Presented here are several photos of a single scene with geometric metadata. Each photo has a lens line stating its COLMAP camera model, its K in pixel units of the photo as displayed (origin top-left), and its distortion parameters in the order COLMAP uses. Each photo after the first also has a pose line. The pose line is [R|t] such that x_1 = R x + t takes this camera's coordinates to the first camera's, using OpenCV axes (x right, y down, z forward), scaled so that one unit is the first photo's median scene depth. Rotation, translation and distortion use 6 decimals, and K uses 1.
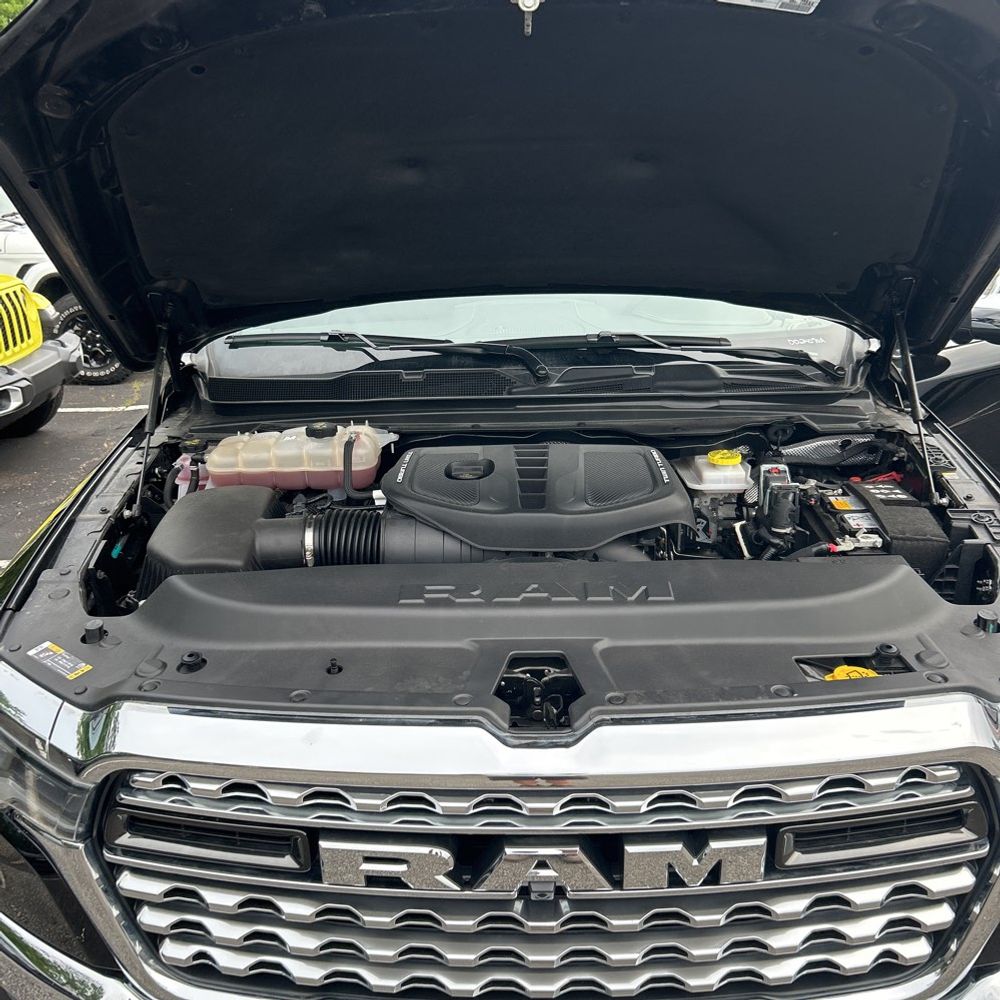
lens RADIAL K [[1022.8, 0, 498.0], [0, 1022.8, 496.8], [0, 0, 1]] dist [0.015793, 0.000000]
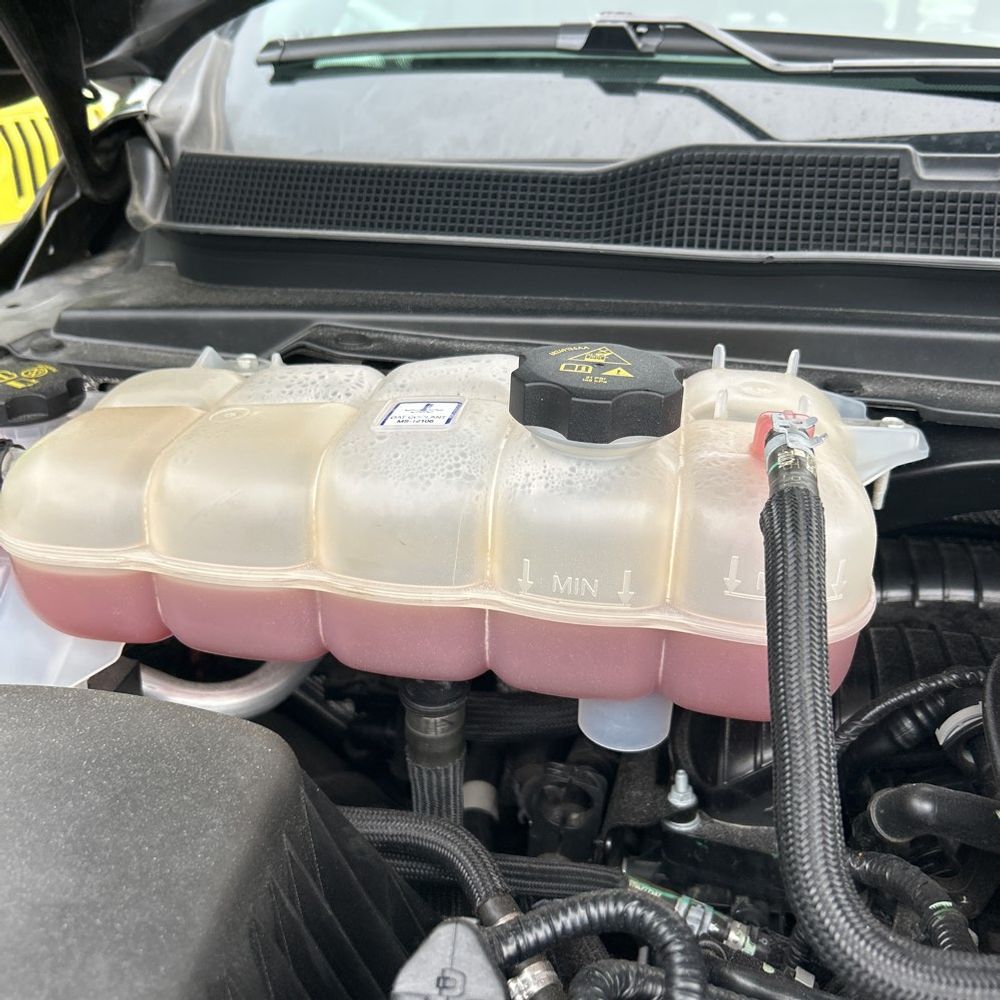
lens RADIAL K [[1022.8, 0, 498.5], [0, 1022.8, 498.7], [0, 0, 1]] dist [0.015793, 0.000000]
pose [[0.987316, 0.106534, -0.117722, -0.164150], [-0.095285, 0.990676, 0.097380, -0.061307], [0.126999, -0.084927, 0.988260, 0.808178]]
